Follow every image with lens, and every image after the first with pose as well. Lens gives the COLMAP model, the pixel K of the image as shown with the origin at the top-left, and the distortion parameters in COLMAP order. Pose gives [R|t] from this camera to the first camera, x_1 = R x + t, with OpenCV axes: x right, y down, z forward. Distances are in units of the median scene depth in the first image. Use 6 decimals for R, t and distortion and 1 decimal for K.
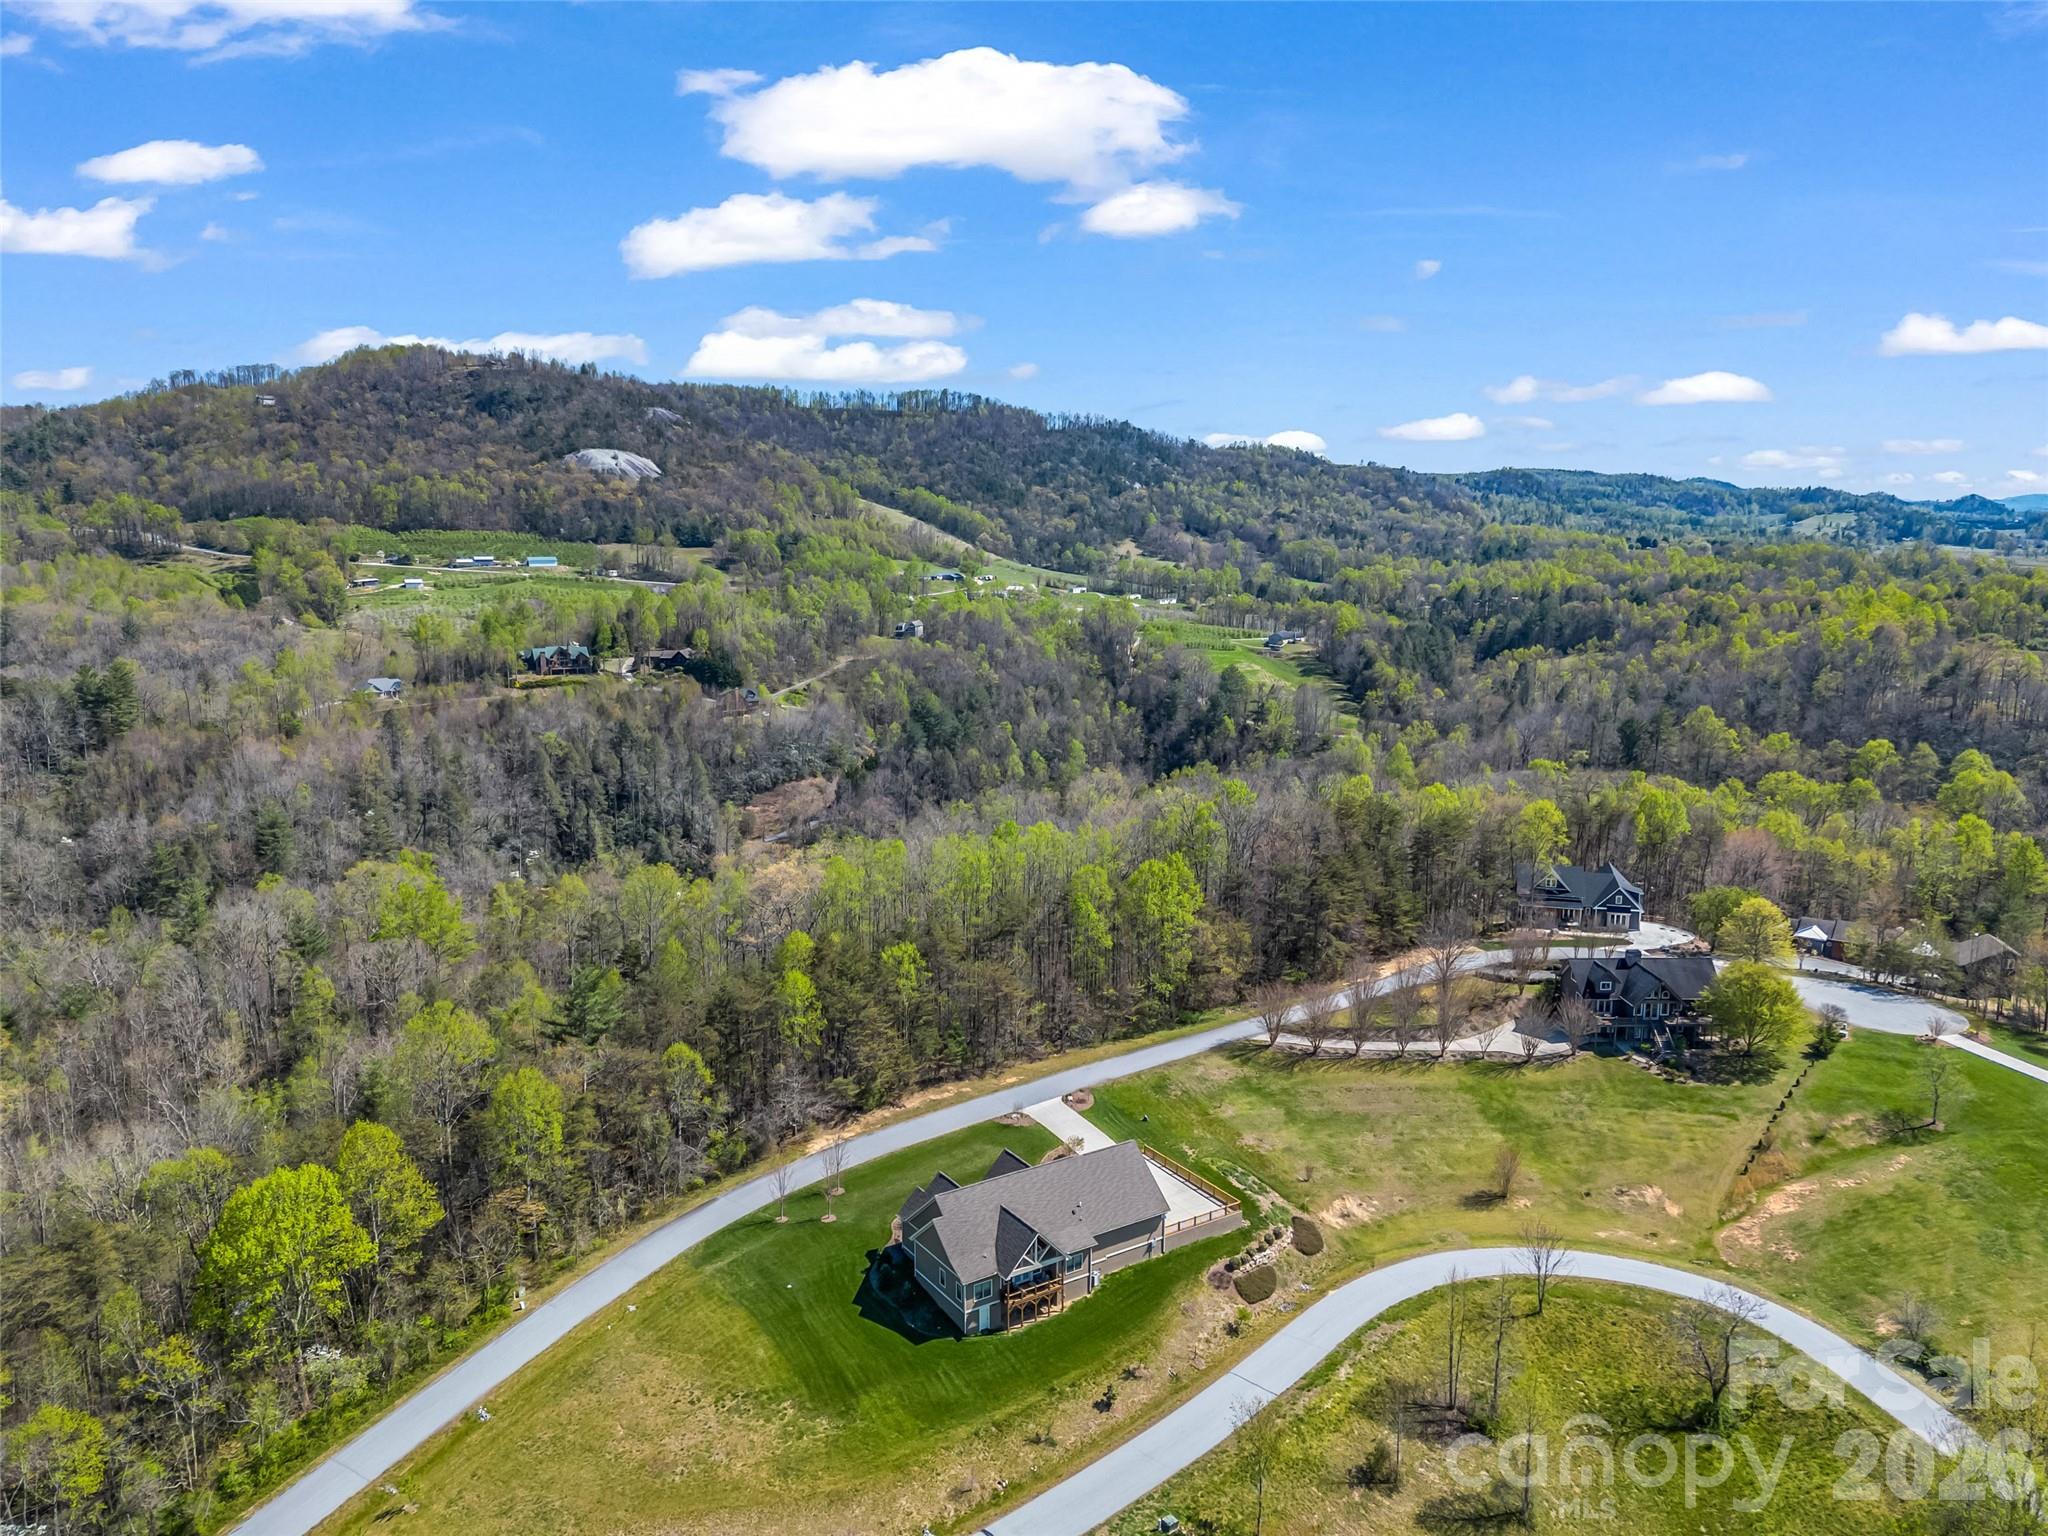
lens RADIAL K [[1469.2, 0, 1019.2], [0, 1469.2, 787.2], [0, 0, 1]] dist [0.058886, -0.041286]
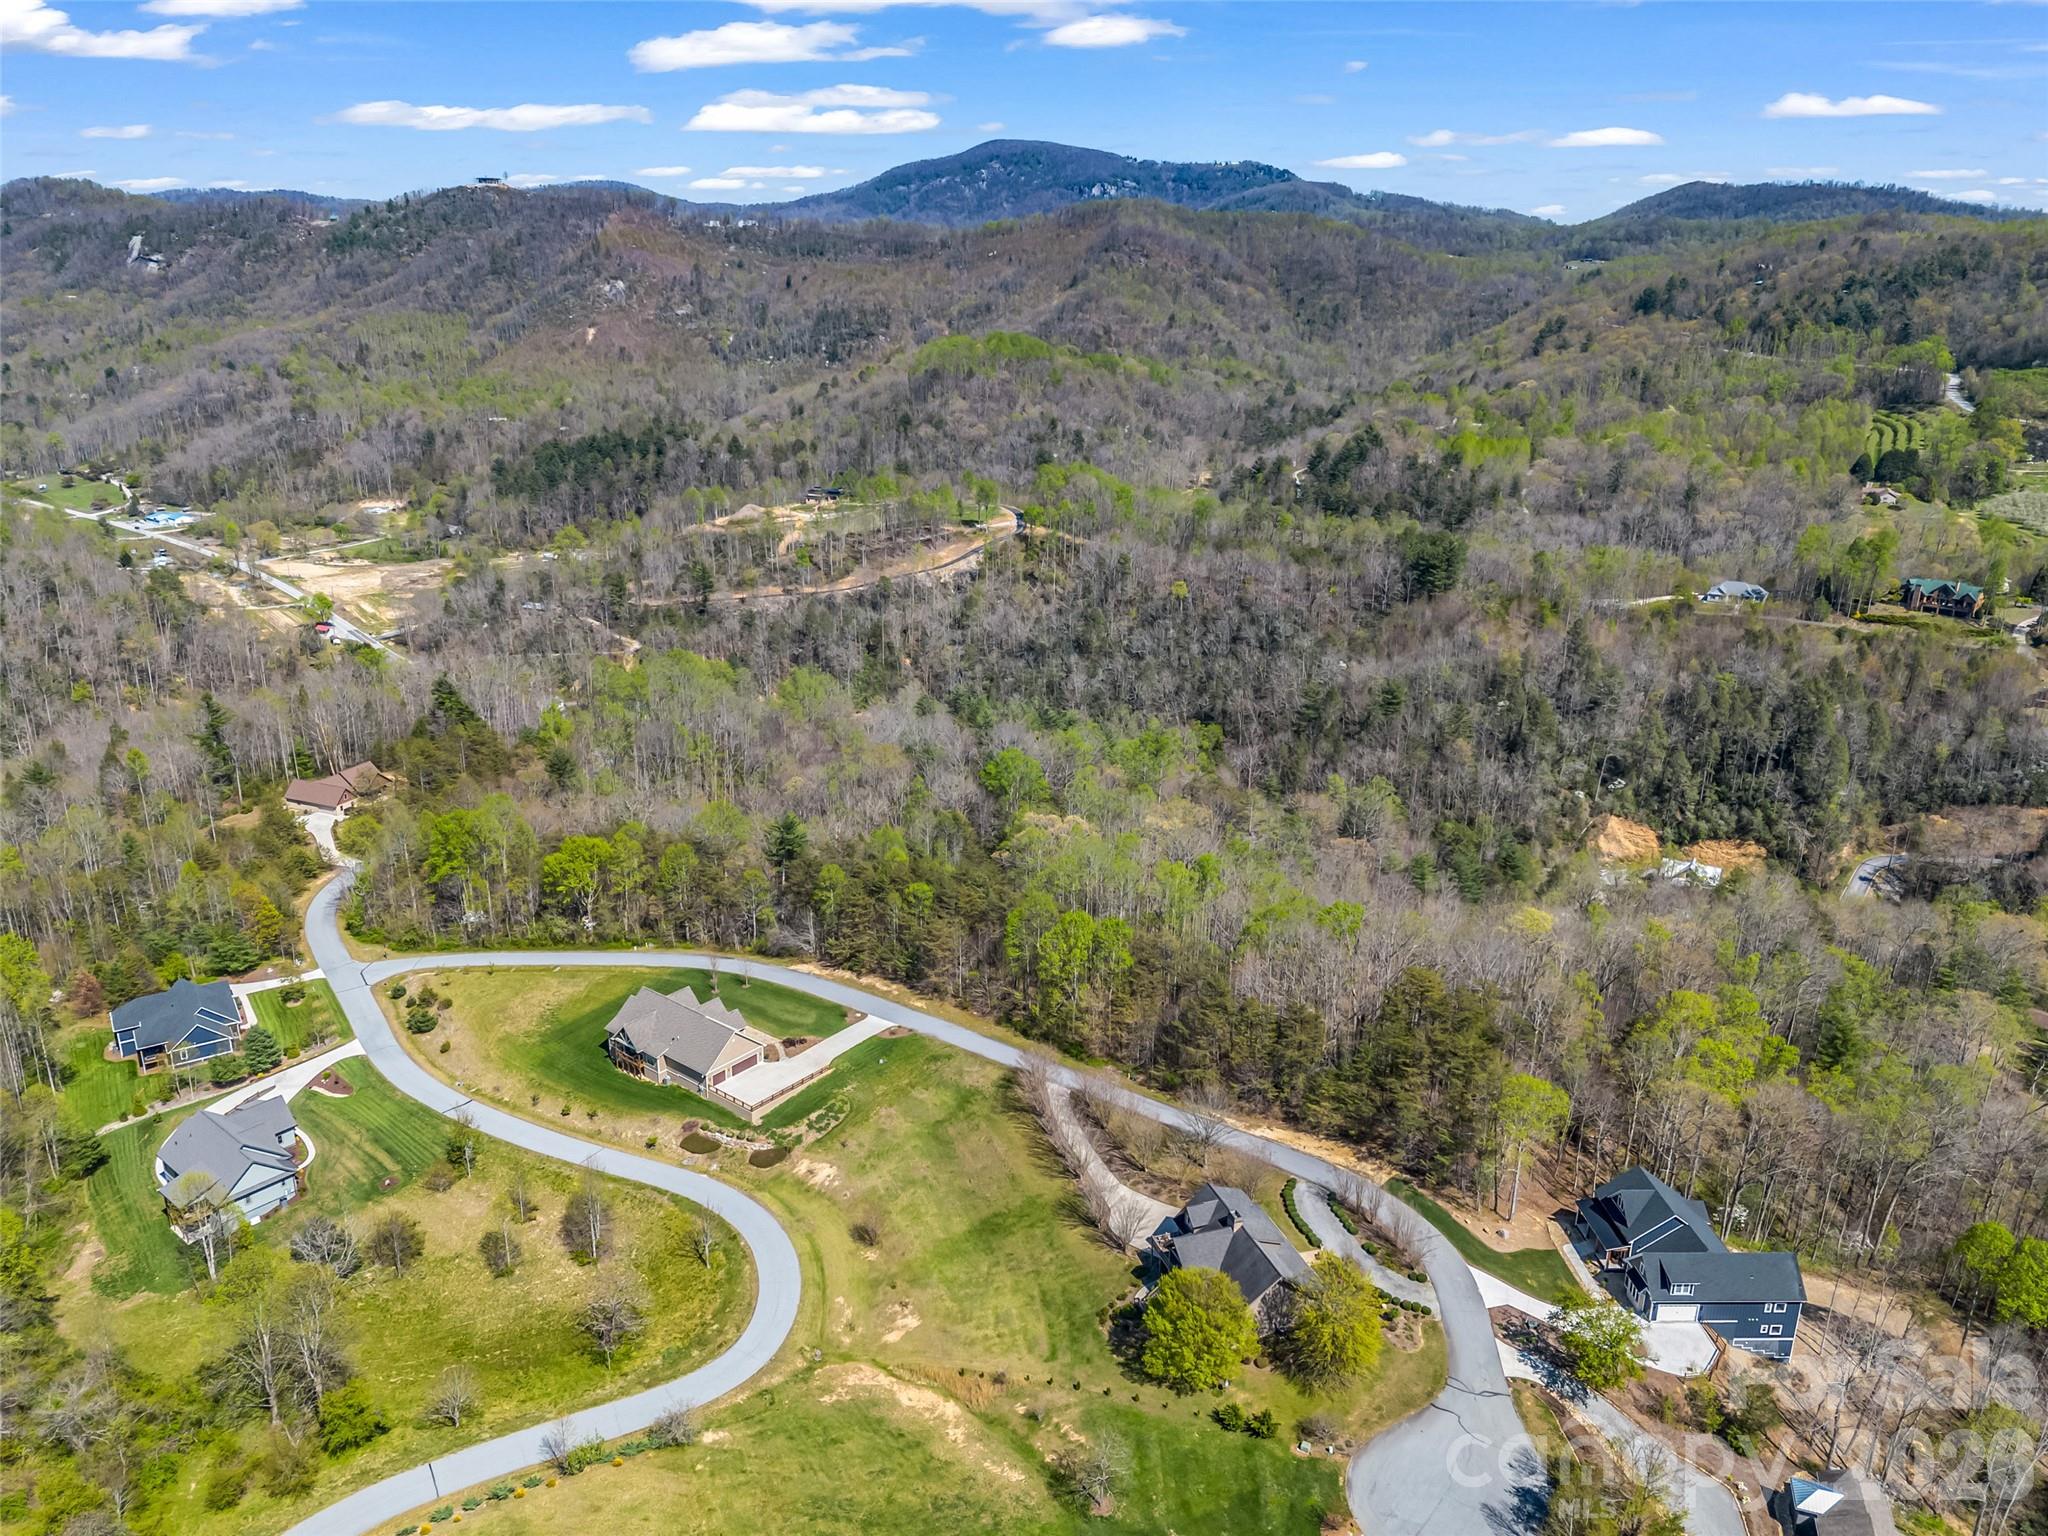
lens RADIAL K [[1480.9, 0, 1017.9], [0, 1480.9, 771.9], [0, 0, 1]] dist [0.062781, -0.051071]
pose [[0.302424, 0.308023, -0.902032, 0.226139], [-0.187192, 0.947110, 0.260656, -0.072471], [0.934612, 0.090025, 0.344088, 0.110093]]
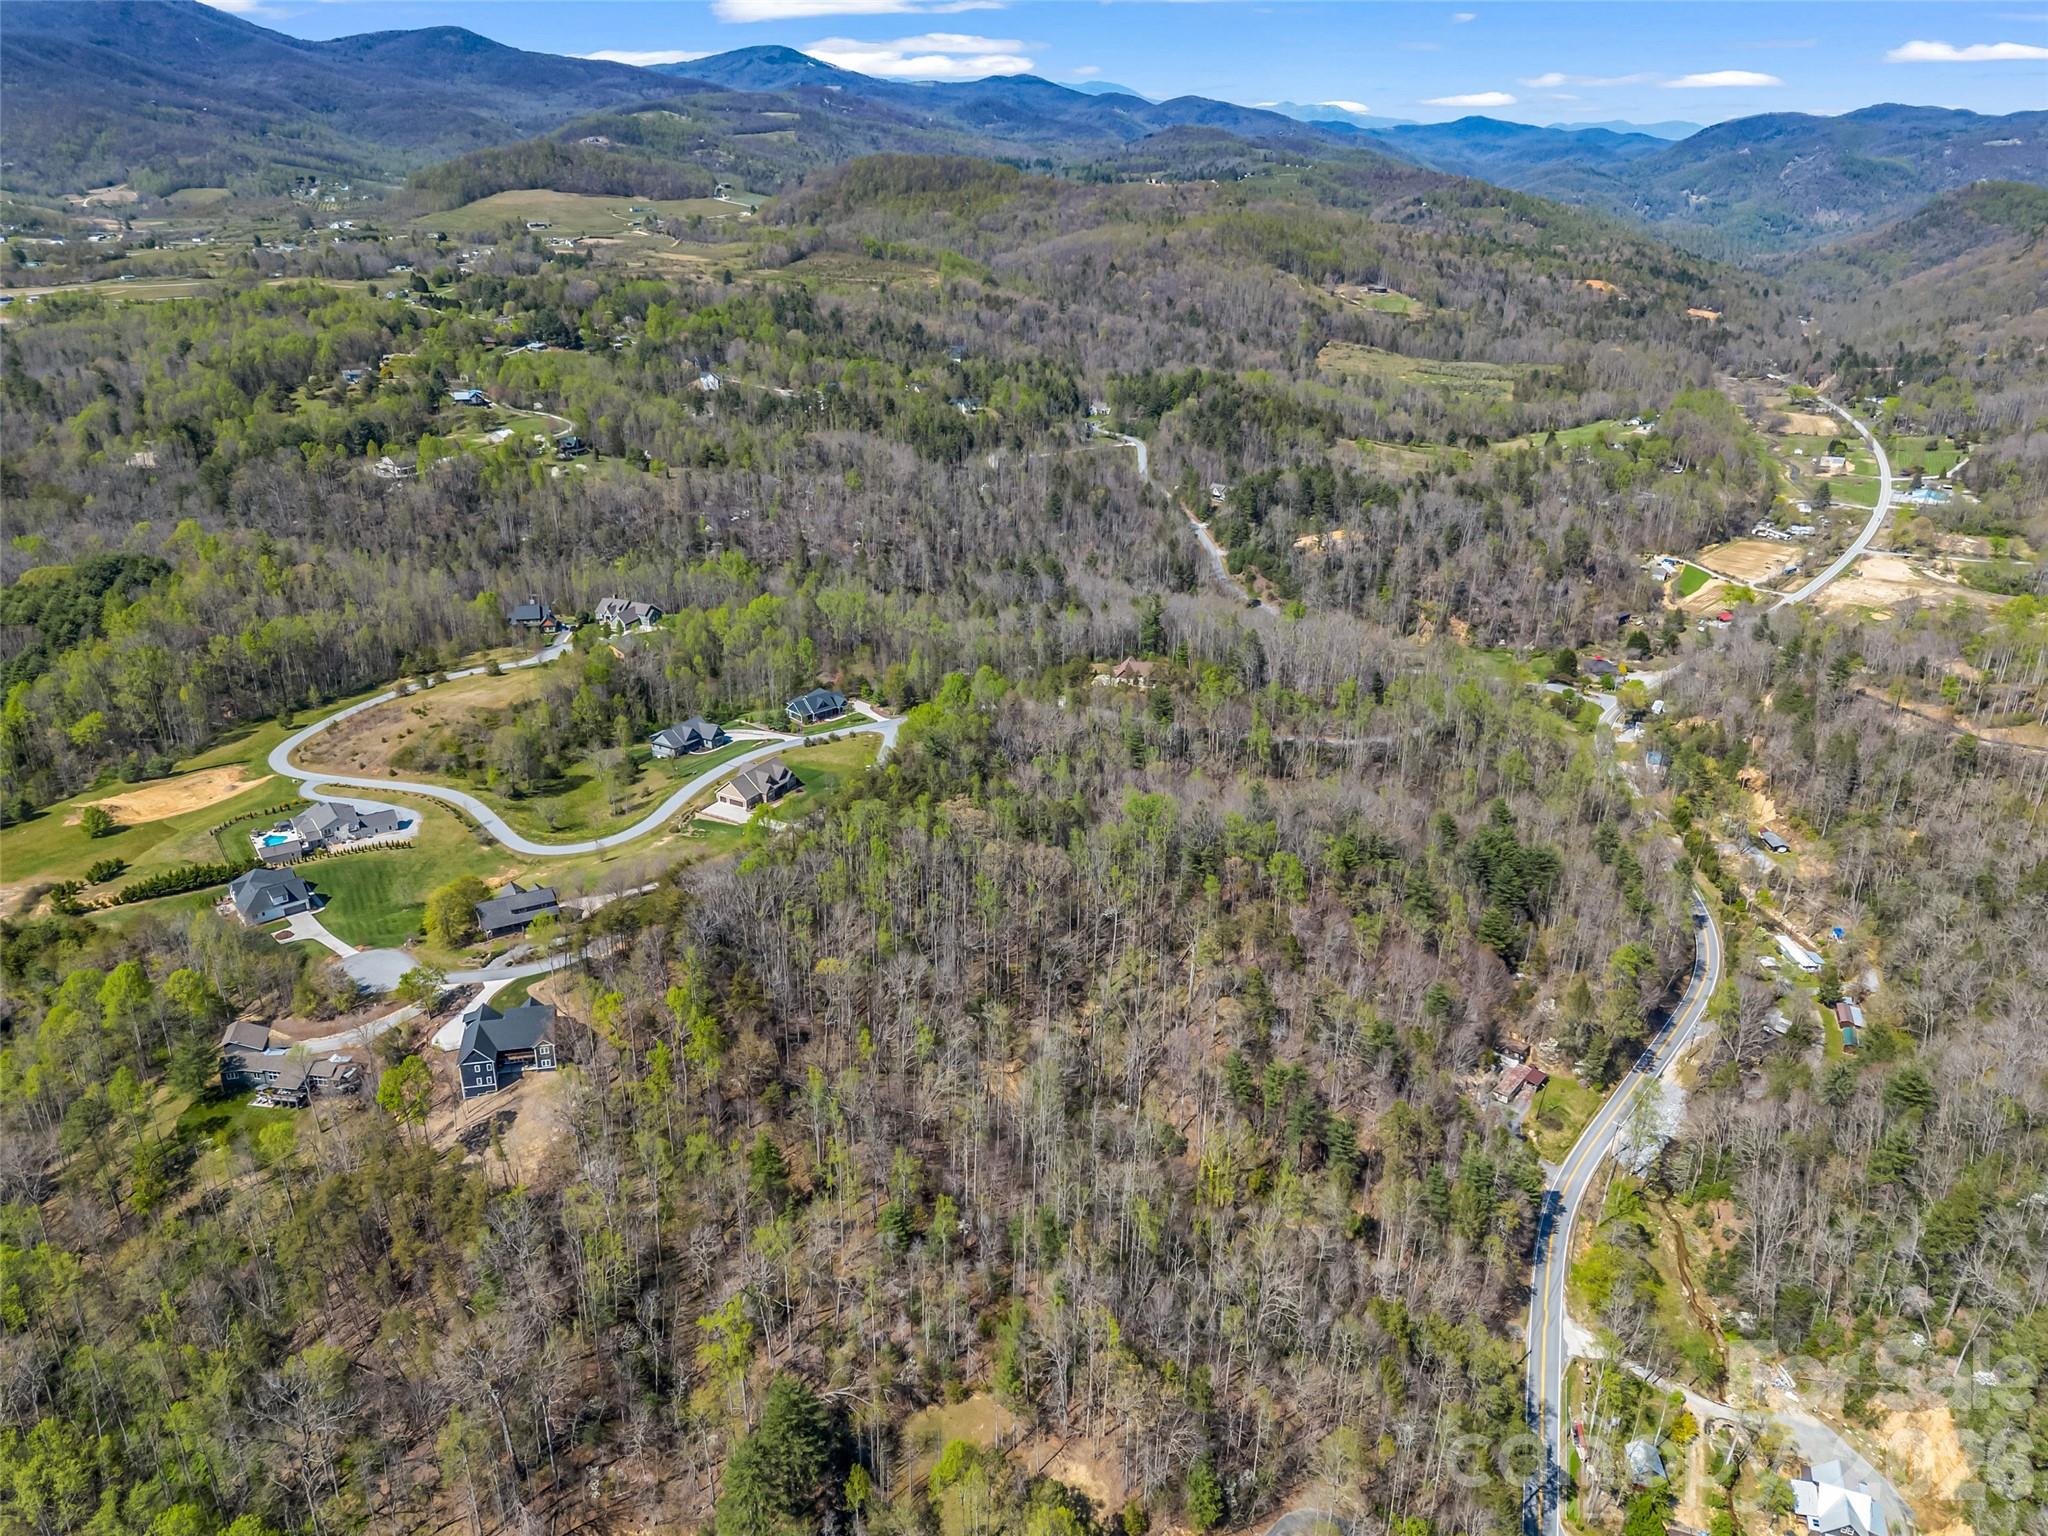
lens RADIAL K [[1481.7, 0, 1022.1], [0, 1481.7, 764.0], [0, 0, 1]] dist [0.070528, -0.061740]
pose [[-0.881609, 0.171788, -0.439608, 0.133983], [-0.104896, 0.836801, 0.537364, -0.226306], [0.460177, 0.519858, -0.719712, 0.525794]]
